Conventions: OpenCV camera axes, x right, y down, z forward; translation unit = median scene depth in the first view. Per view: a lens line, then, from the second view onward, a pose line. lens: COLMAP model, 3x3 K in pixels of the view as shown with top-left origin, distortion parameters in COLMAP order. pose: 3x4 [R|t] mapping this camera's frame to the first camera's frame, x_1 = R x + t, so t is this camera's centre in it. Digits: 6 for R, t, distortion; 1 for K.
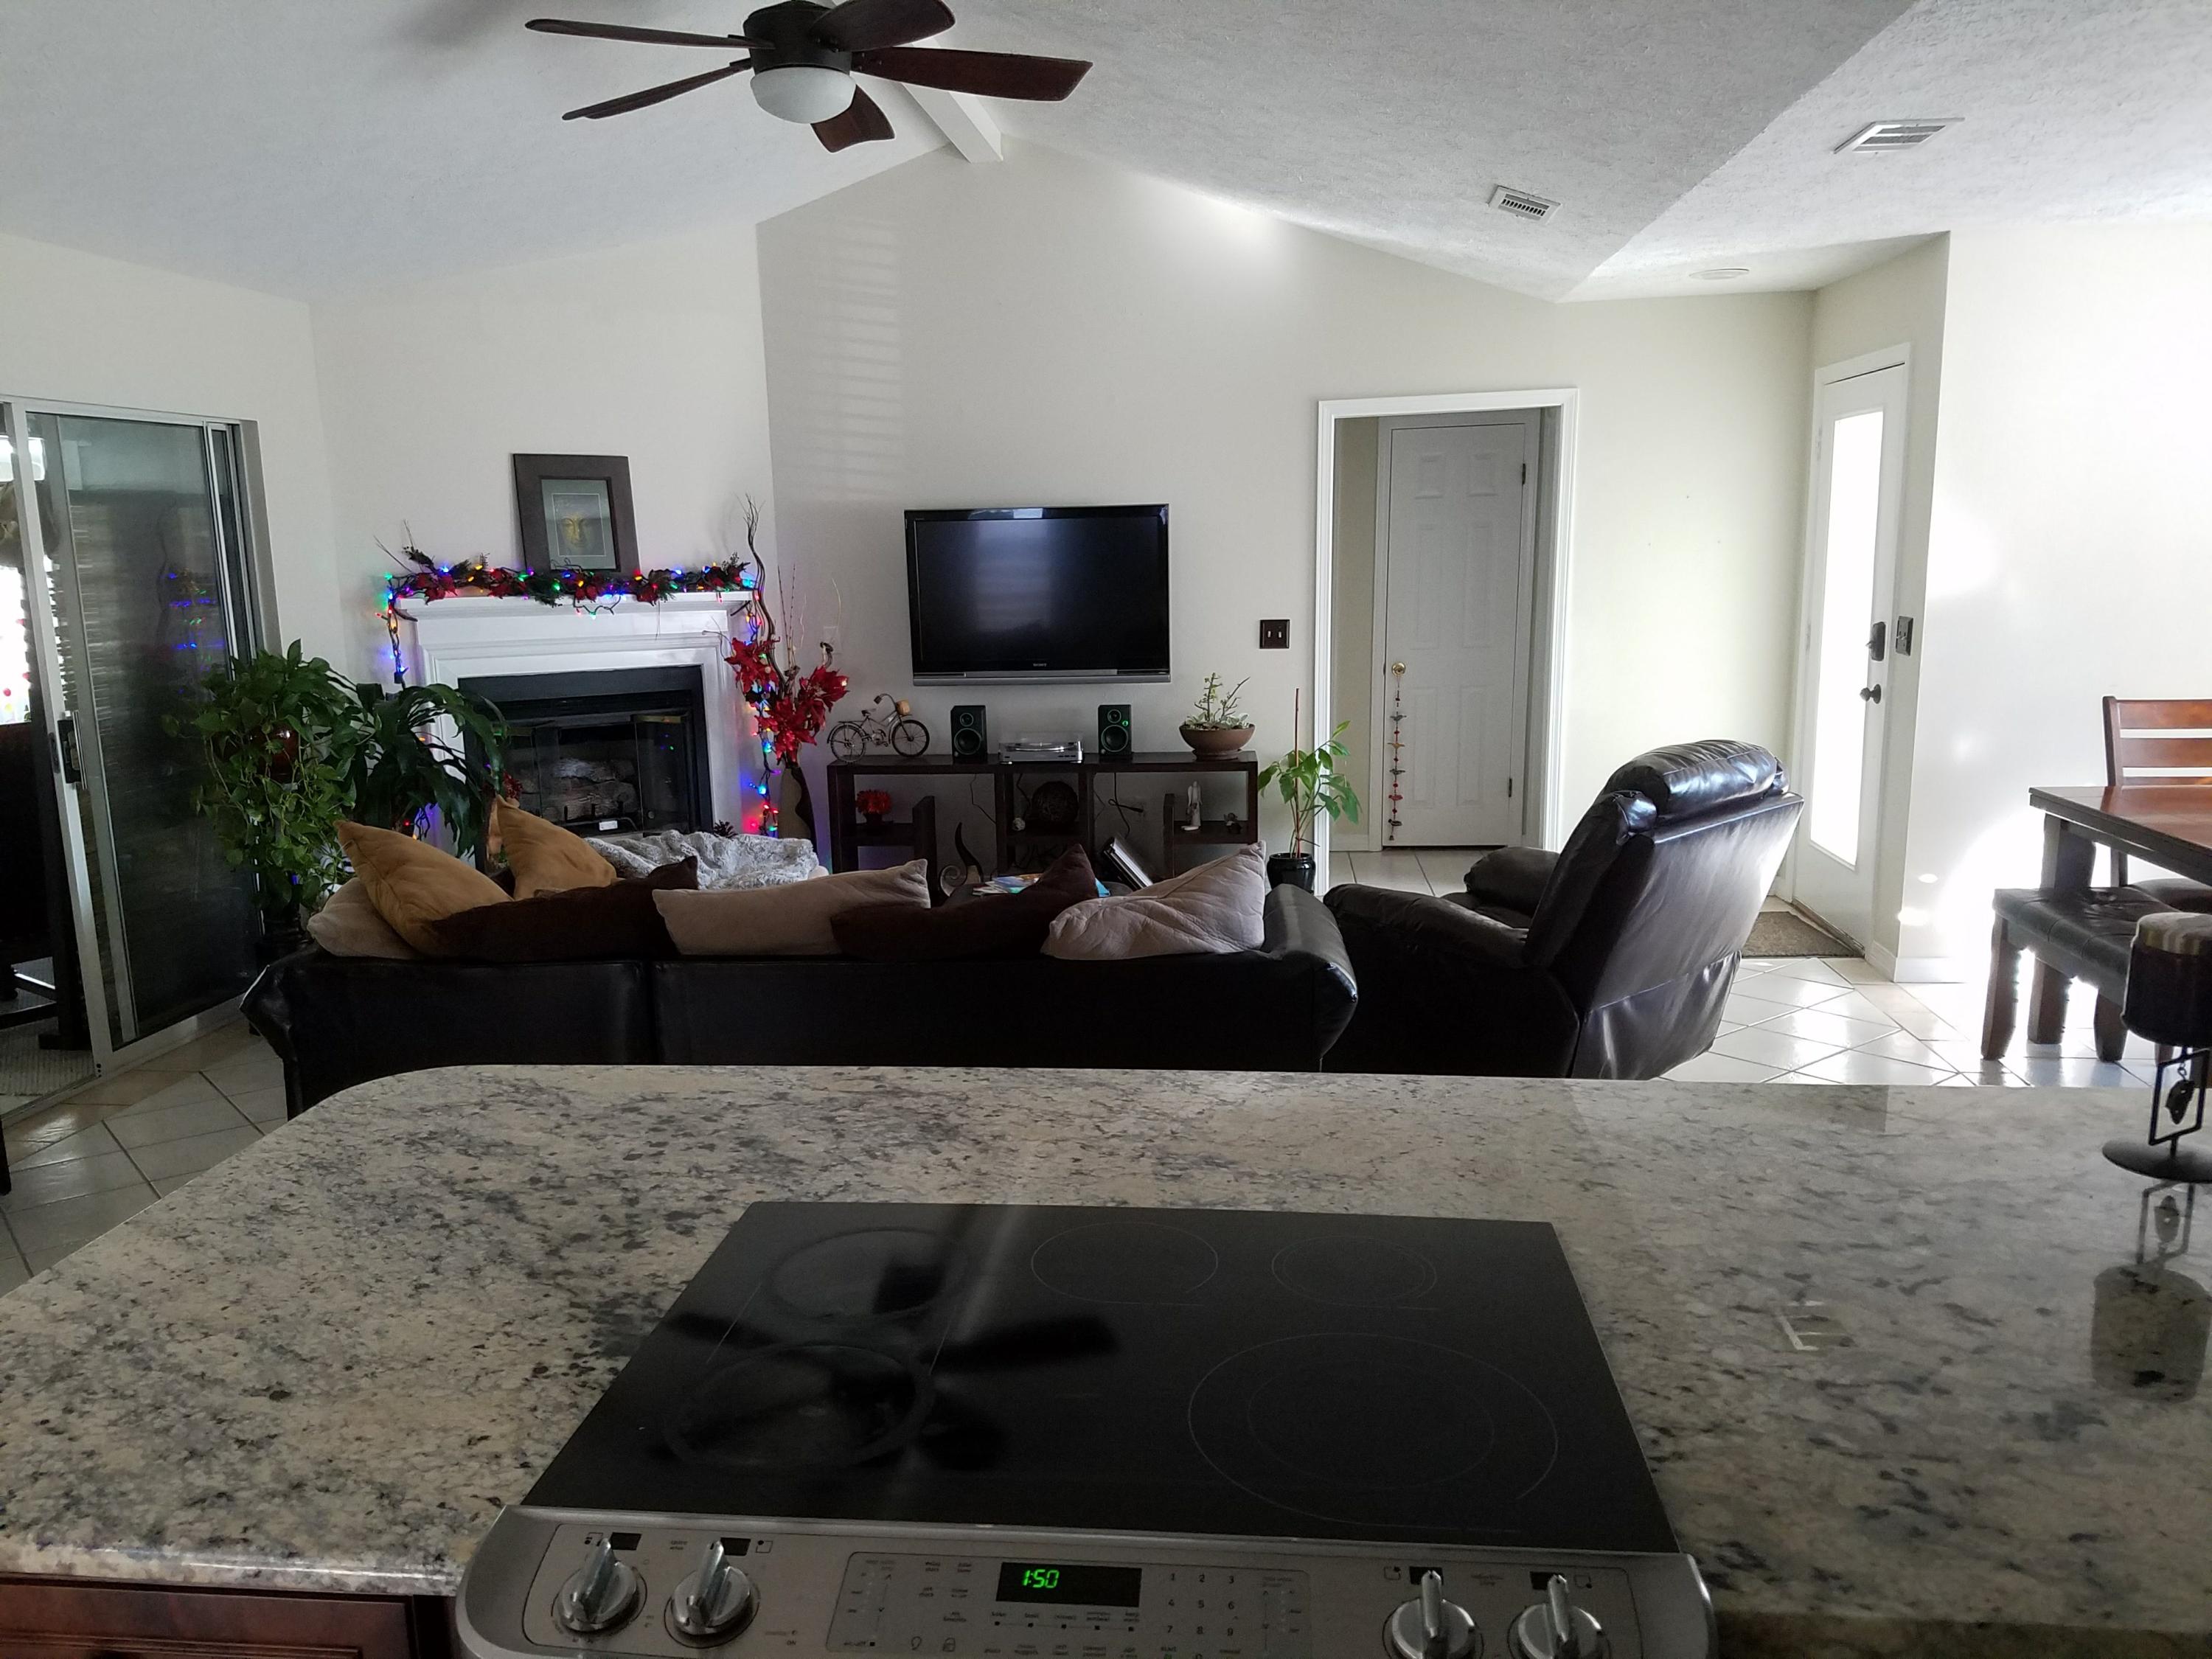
lens RADIAL K [[1652.8, 0, 1091.0], [0, 1652.8, 868.2], [0, 0, 1]] dist [0.237718, -0.435425]
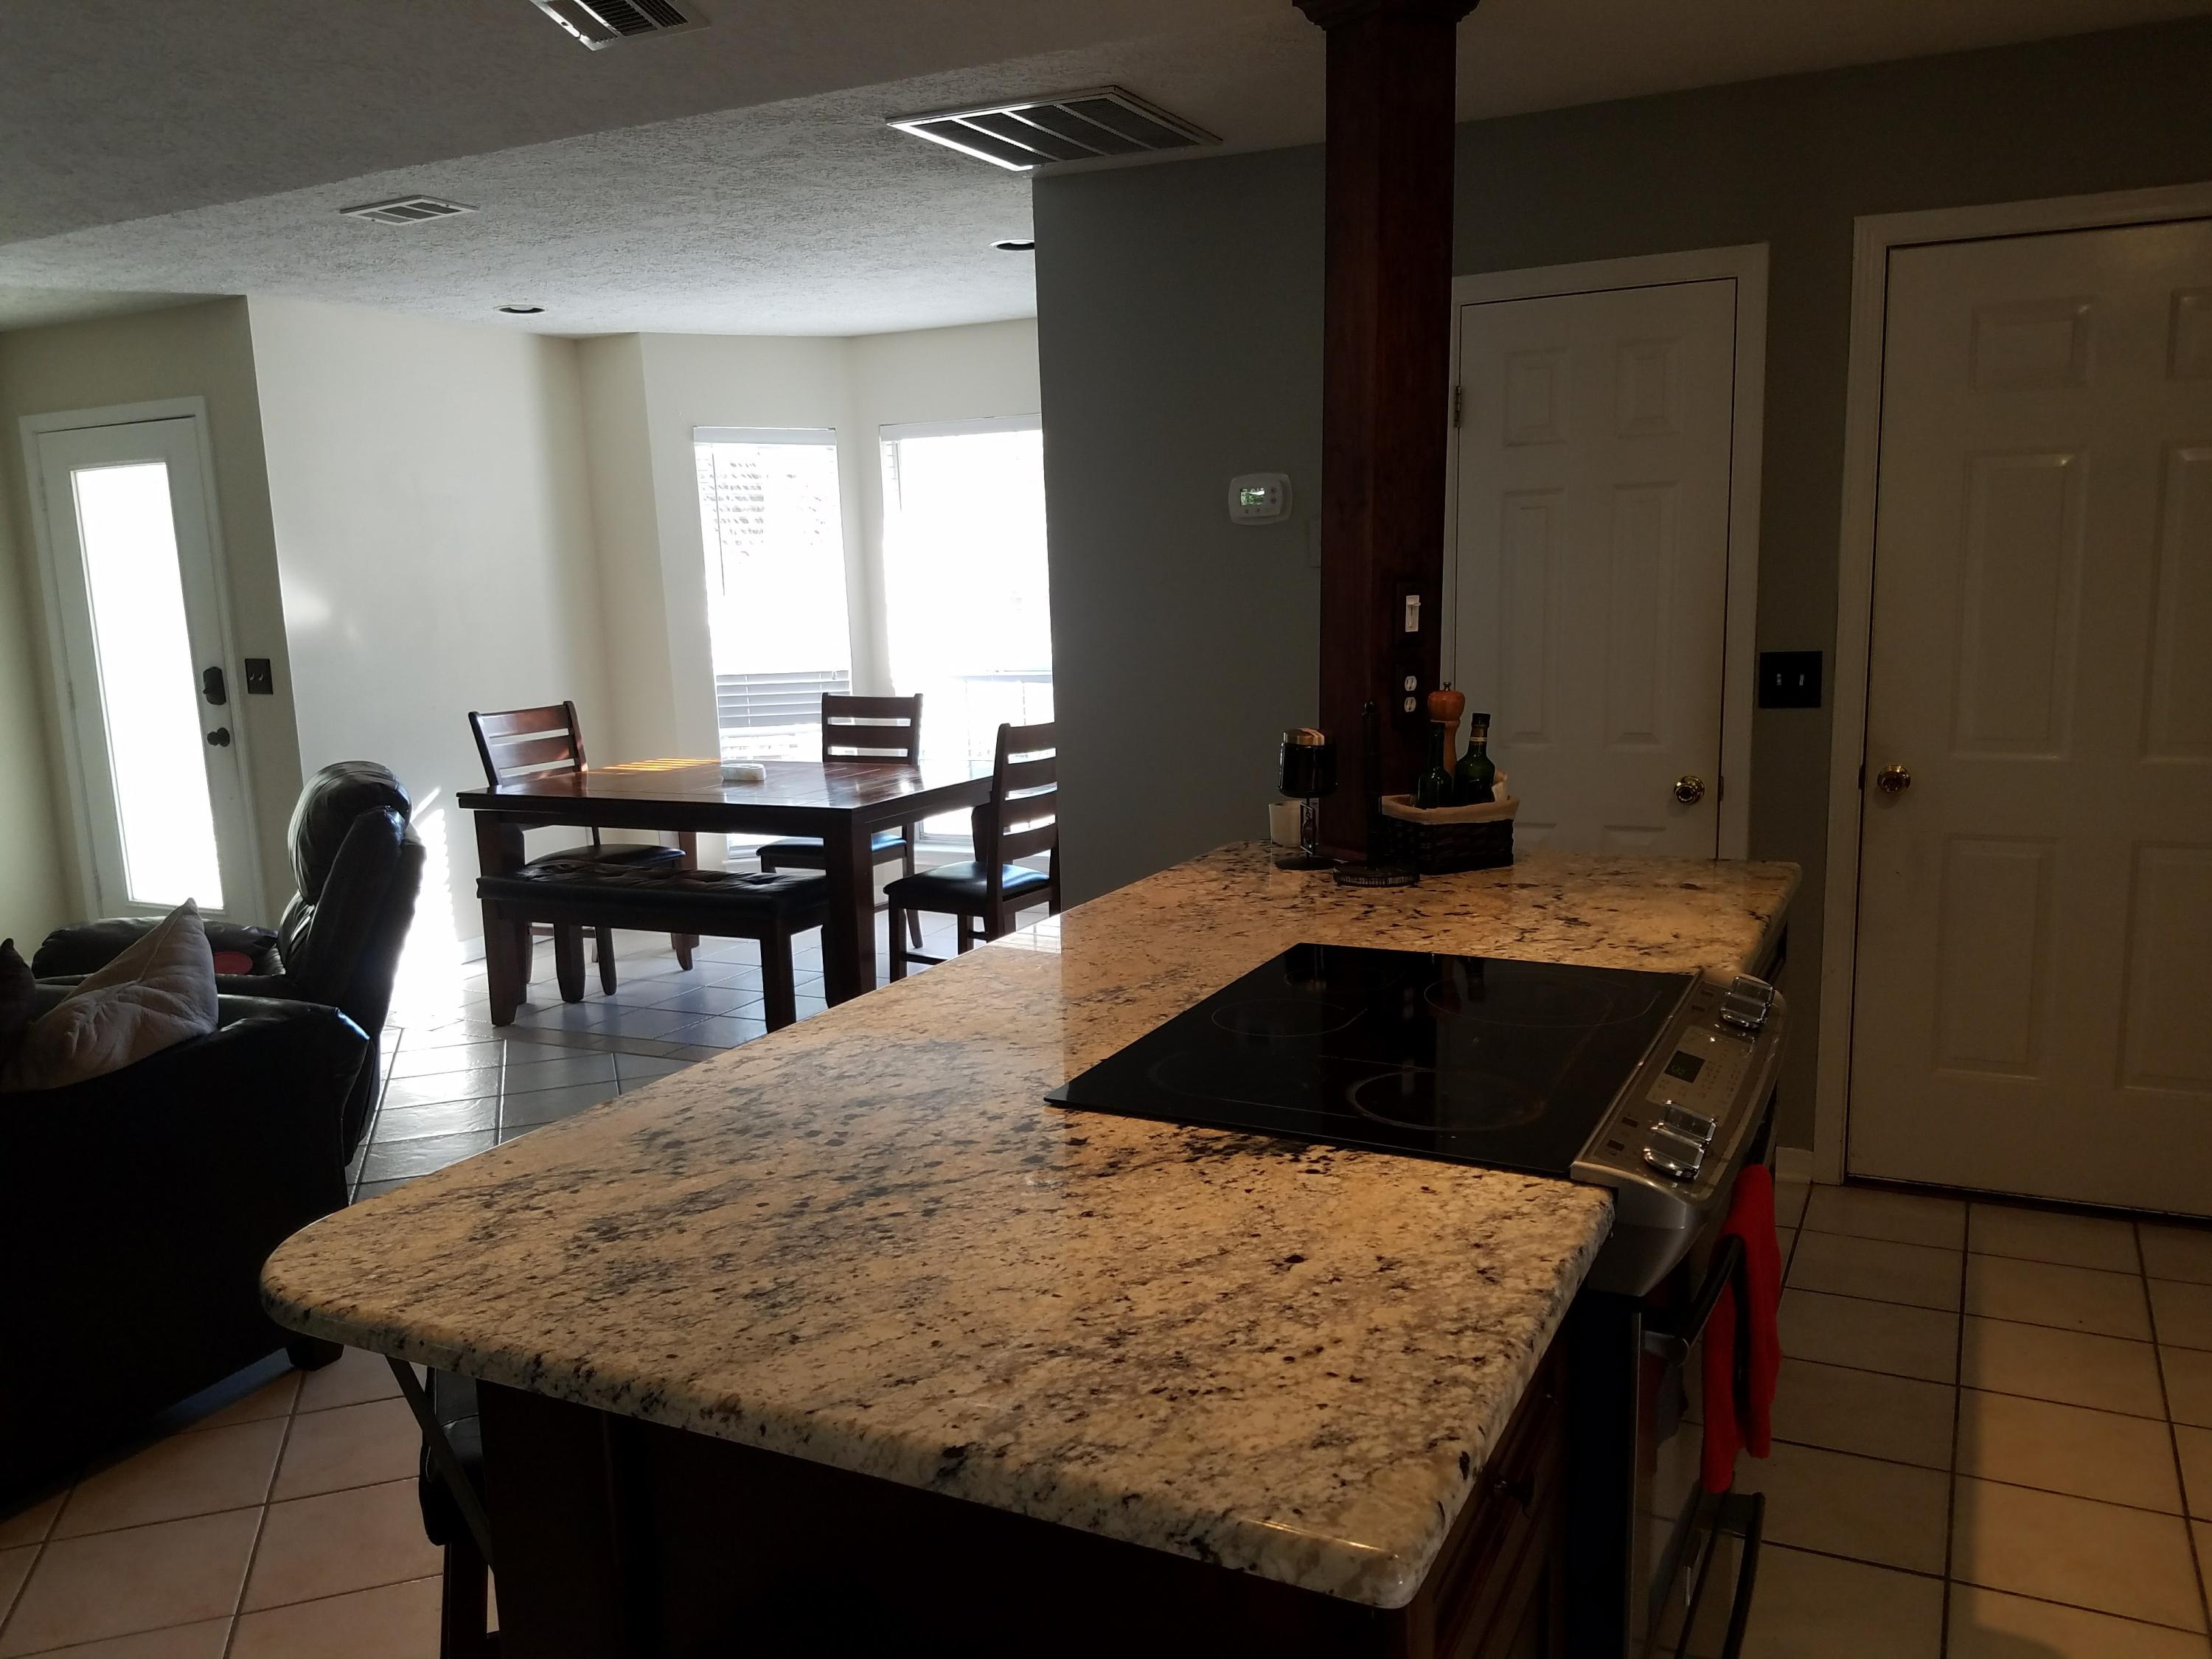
lens RADIAL K [[1649.8, 0, 1120.7], [0, 1649.8, 858.4], [0, 0, 1]] dist [0.247317, -0.430611]
pose [[0.351220, -0.150232, 0.924162, -0.296725], [0.203548, 0.975688, 0.081251, -0.005658], [-0.913900, 0.159574, 0.373261, 0.144764]]
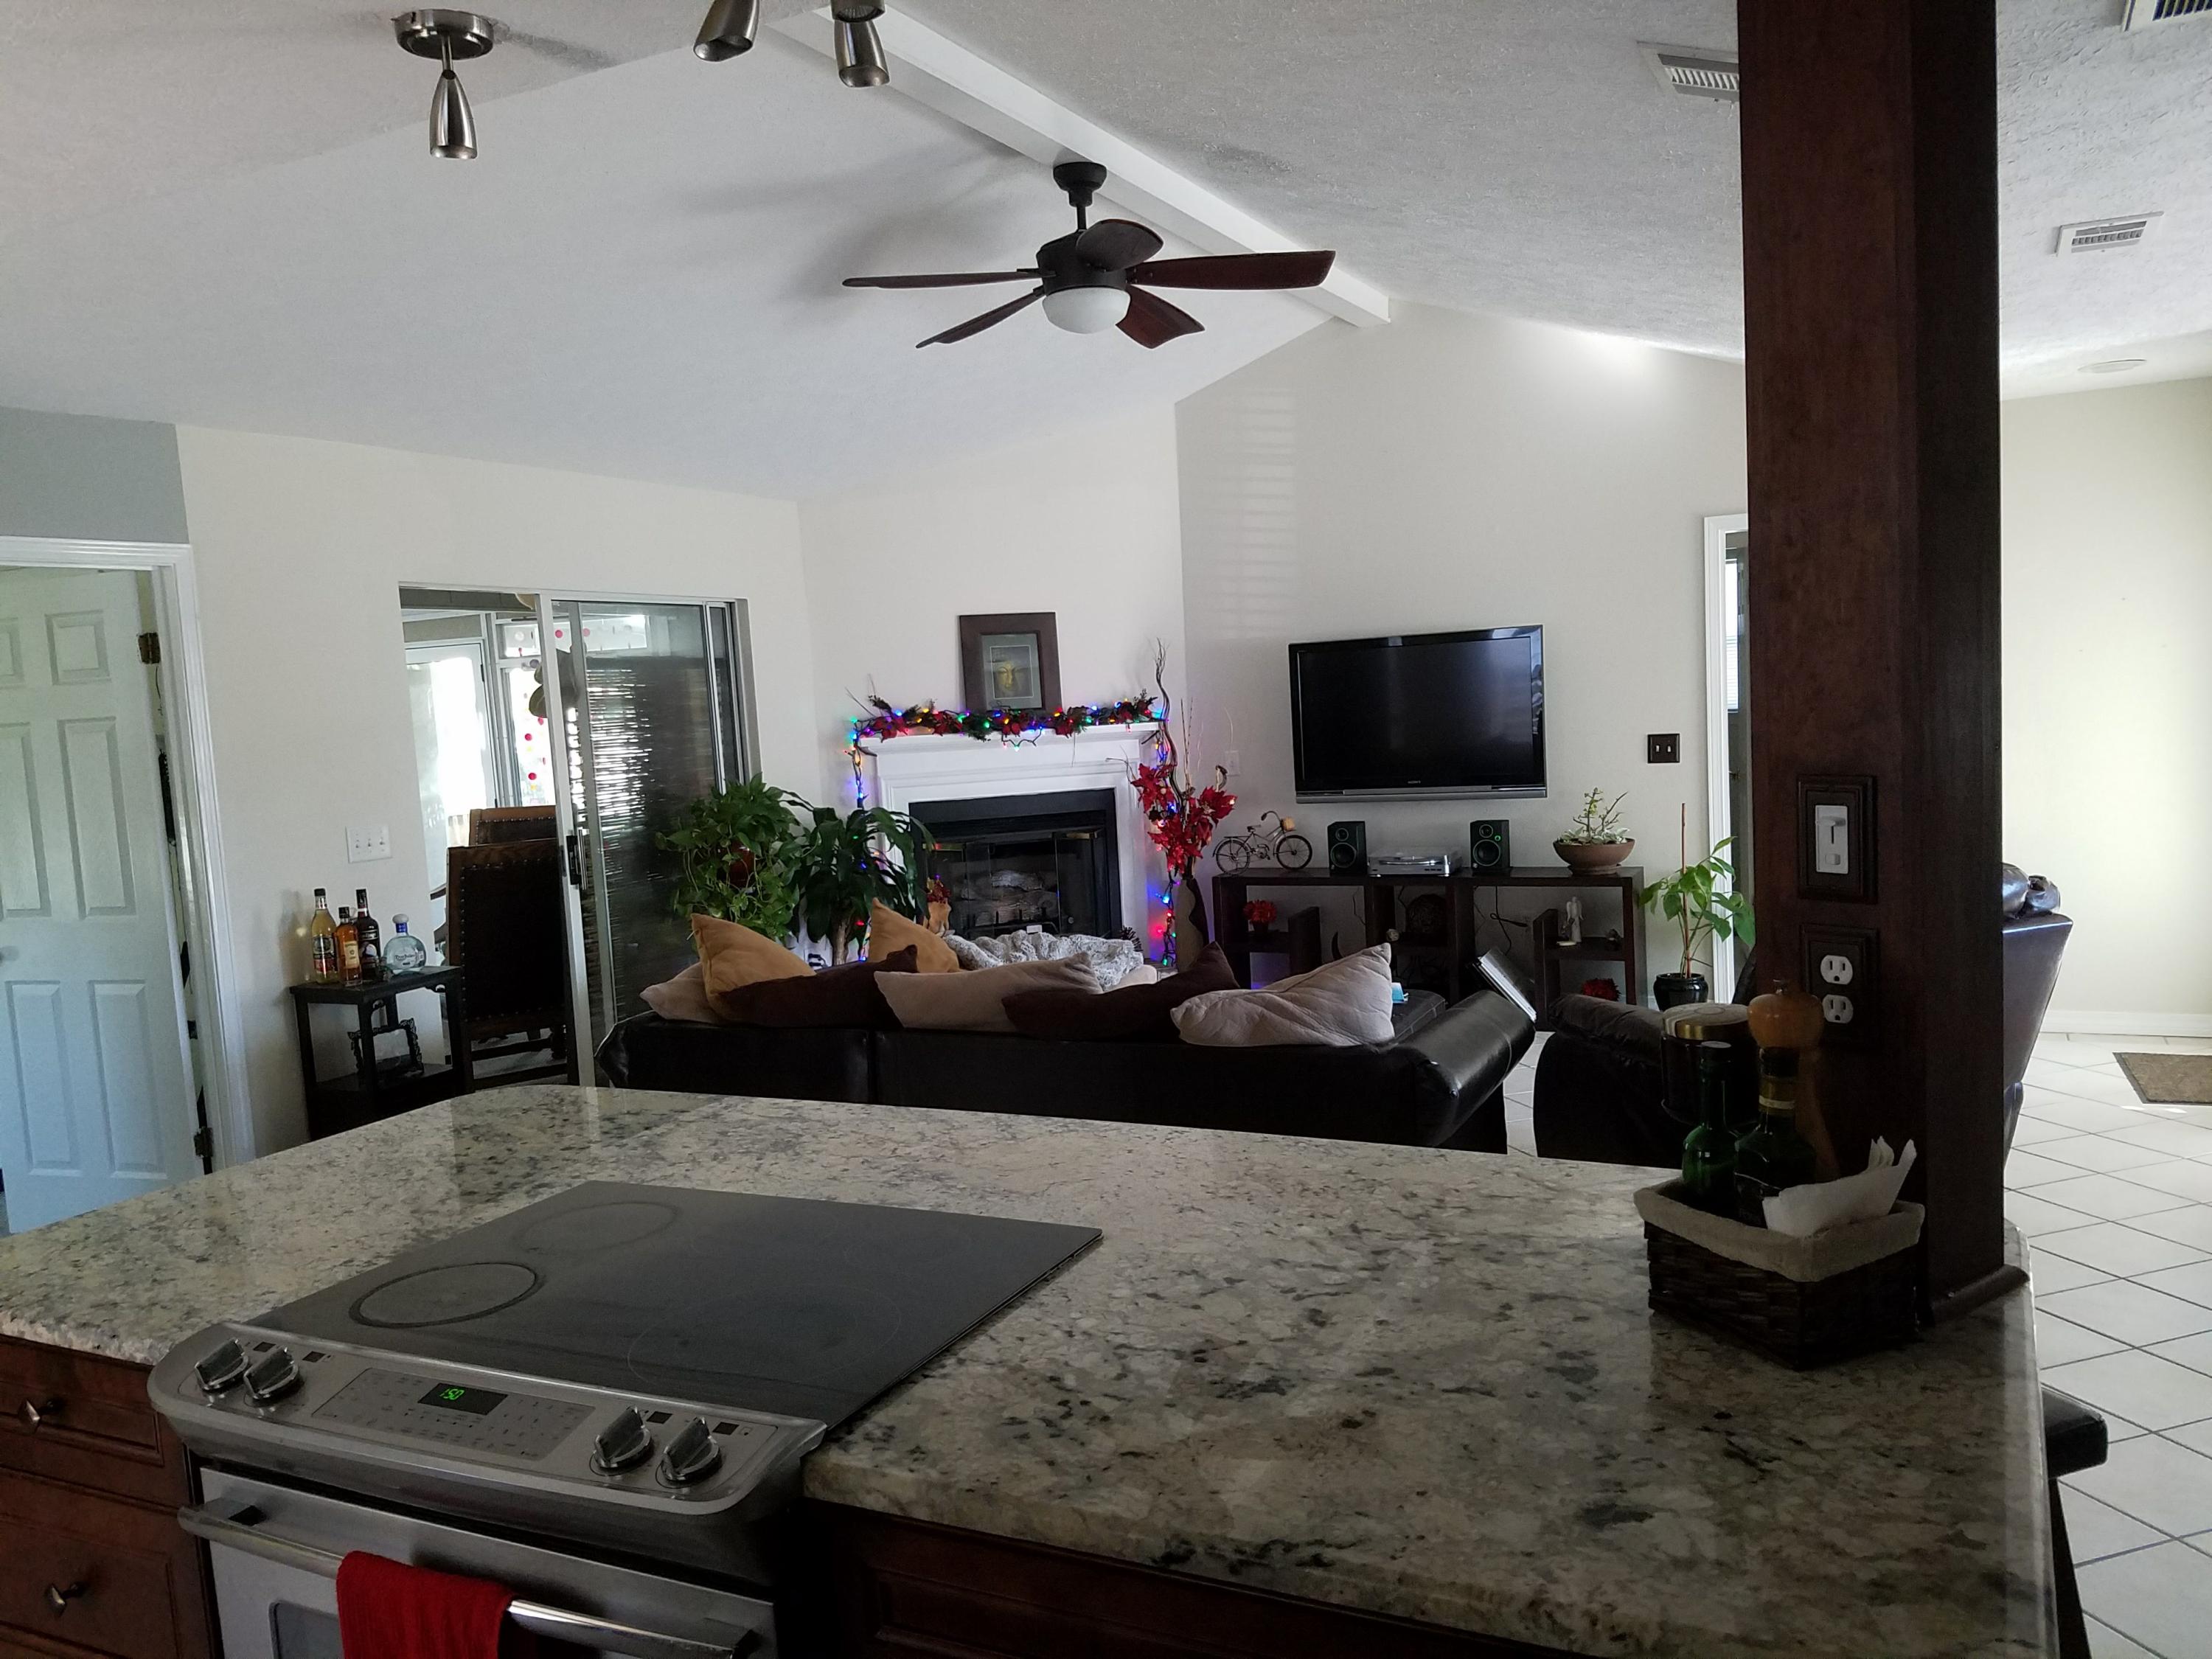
lens RADIAL K [[1649.8, 0, 1120.7], [0, 1649.8, 858.4], [0, 0, 1]] dist [0.247317, -0.430611]
pose [[0.939086, 0.005311, -0.343642, 0.177342], [-0.031923, 0.996906, -0.071831, 0.006506], [0.342197, 0.078425, 0.936350, -0.040657]]
